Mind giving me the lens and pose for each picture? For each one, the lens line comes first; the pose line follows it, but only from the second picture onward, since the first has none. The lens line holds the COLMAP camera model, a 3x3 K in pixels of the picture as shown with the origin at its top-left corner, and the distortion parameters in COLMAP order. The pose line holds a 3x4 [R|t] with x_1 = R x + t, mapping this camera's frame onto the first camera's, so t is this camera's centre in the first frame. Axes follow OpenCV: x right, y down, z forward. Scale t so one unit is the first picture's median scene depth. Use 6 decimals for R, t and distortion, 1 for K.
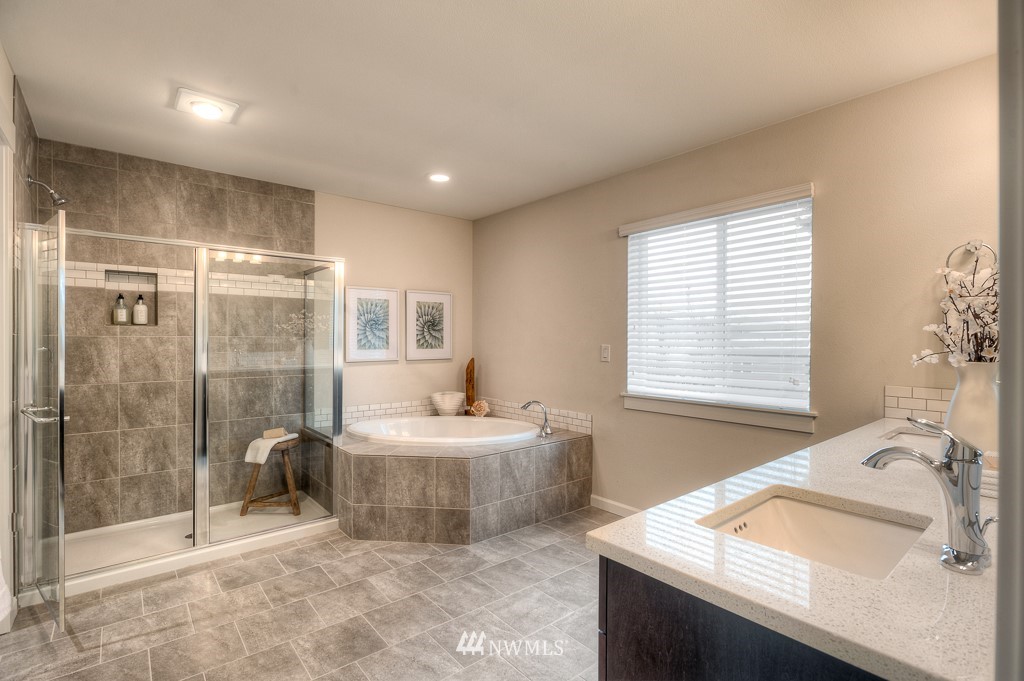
lens RADIAL K [[490.7, 0, 504.4], [0, 490.7, 342.4], [0, 0, 1]] dist [-0.004479, 0.002822]
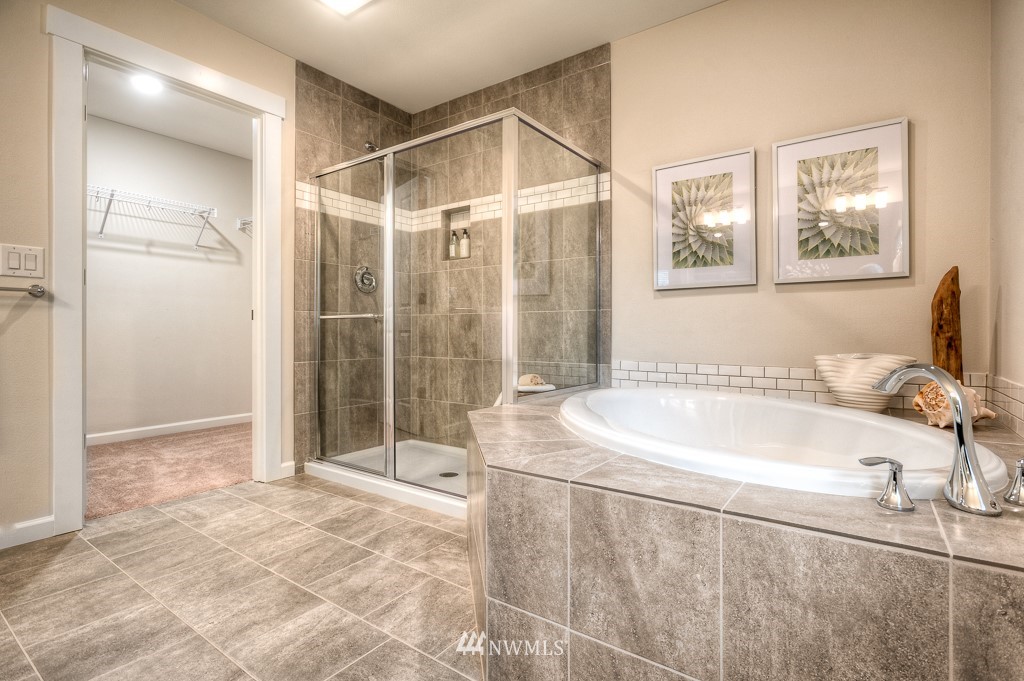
lens RADIAL K [[490.7, 0, 520.3], [0, 490.7, 327.0], [0, 0, 1]] dist [-0.004479, 0.002822]
pose [[0.276743, -0.008037, -0.960910, 0.276313], [-0.008067, 0.999910, -0.010687, 0.115942], [0.960910, 0.010709, 0.276653, 0.811077]]
